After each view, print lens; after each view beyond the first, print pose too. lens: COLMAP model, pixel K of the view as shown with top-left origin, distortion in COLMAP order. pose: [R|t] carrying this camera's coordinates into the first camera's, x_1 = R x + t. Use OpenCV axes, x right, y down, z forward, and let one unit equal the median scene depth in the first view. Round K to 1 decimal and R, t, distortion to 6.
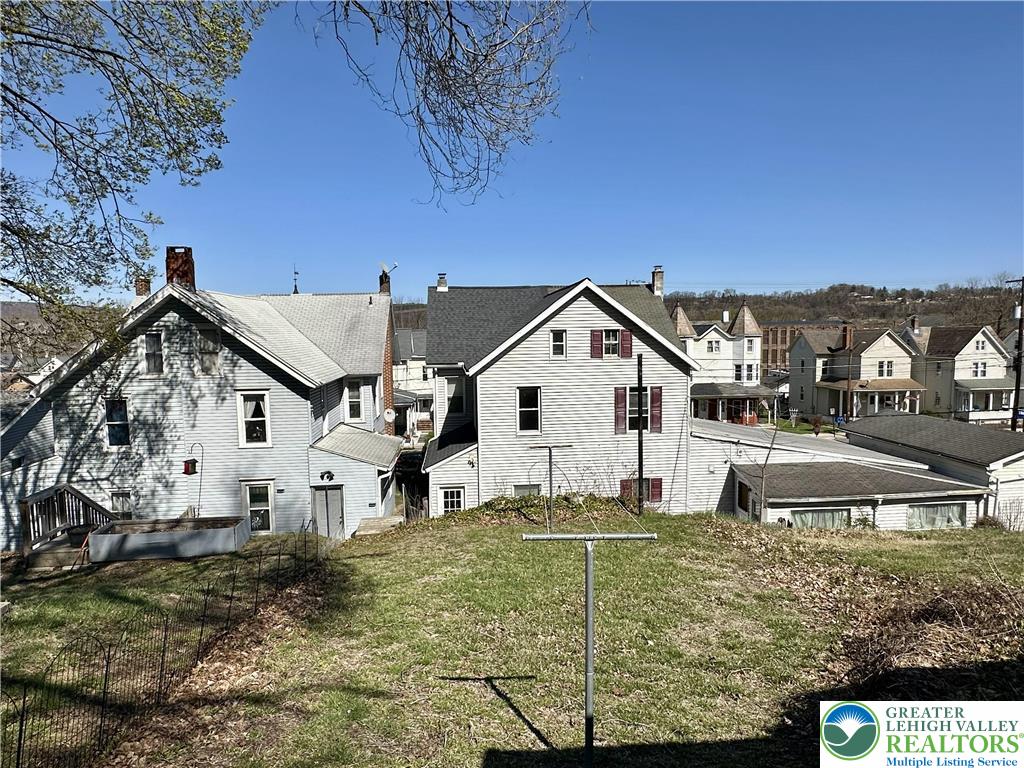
lens RADIAL K [[616.0, 0, 512.2], [0, 616.0, 380.3], [0, 0, 1]] dist [0.005896, 0.000357]
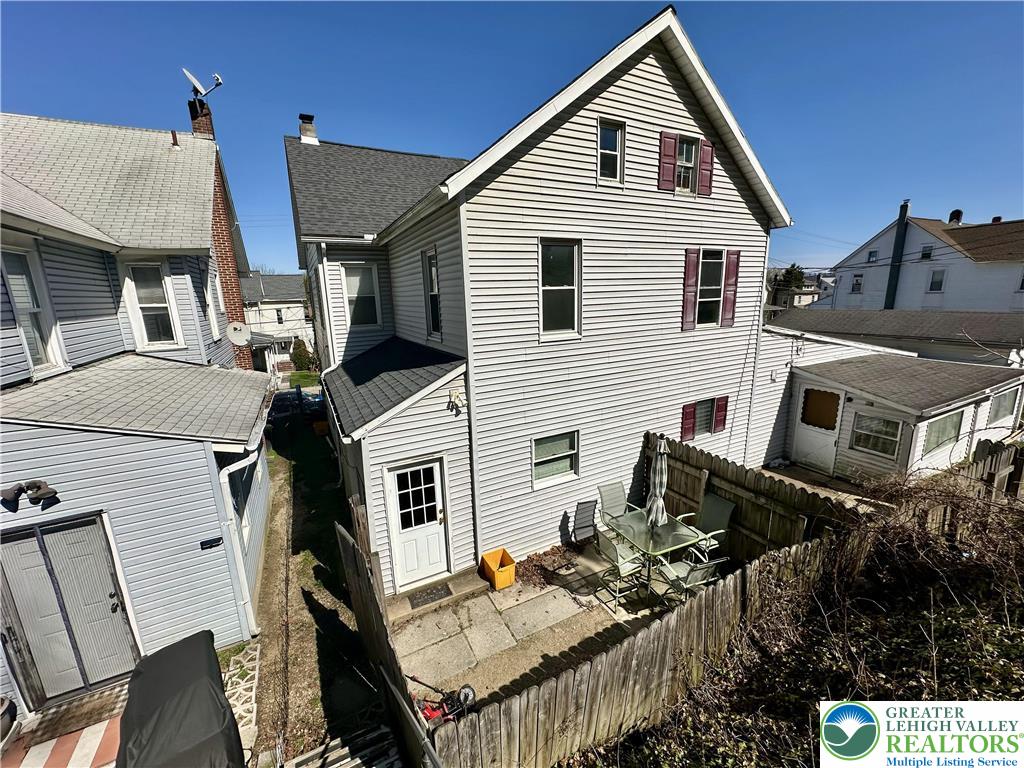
lens RADIAL K [[407.9, 0, 511.0], [0, 407.9, 383.4], [0, 0, 1]] dist [0.000477, -0.000216]
pose [[0.927018, -0.092448, 0.363444, -0.135696], [0.044874, 0.989521, 0.137242, 0.076485], [-0.372323, -0.110917, 0.921452, 0.700329]]
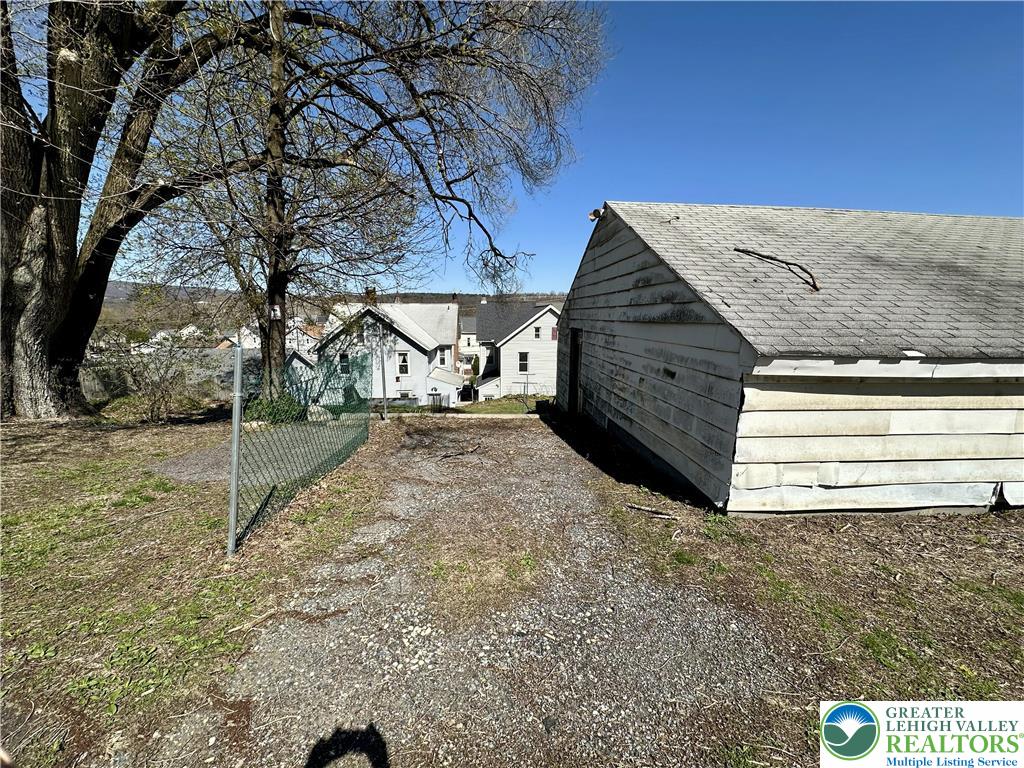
lens RADIAL K [[407.9, 0, 509.0], [0, 407.9, 383.3], [0, 0, 1]] dist [0.000477, -0.000216]
pose [[0.999314, 0.023613, -0.028529, 0.019424], [-0.020894, 0.995530, 0.092104, -0.012808], [0.030577, -0.091444, 0.995341, -0.485911]]
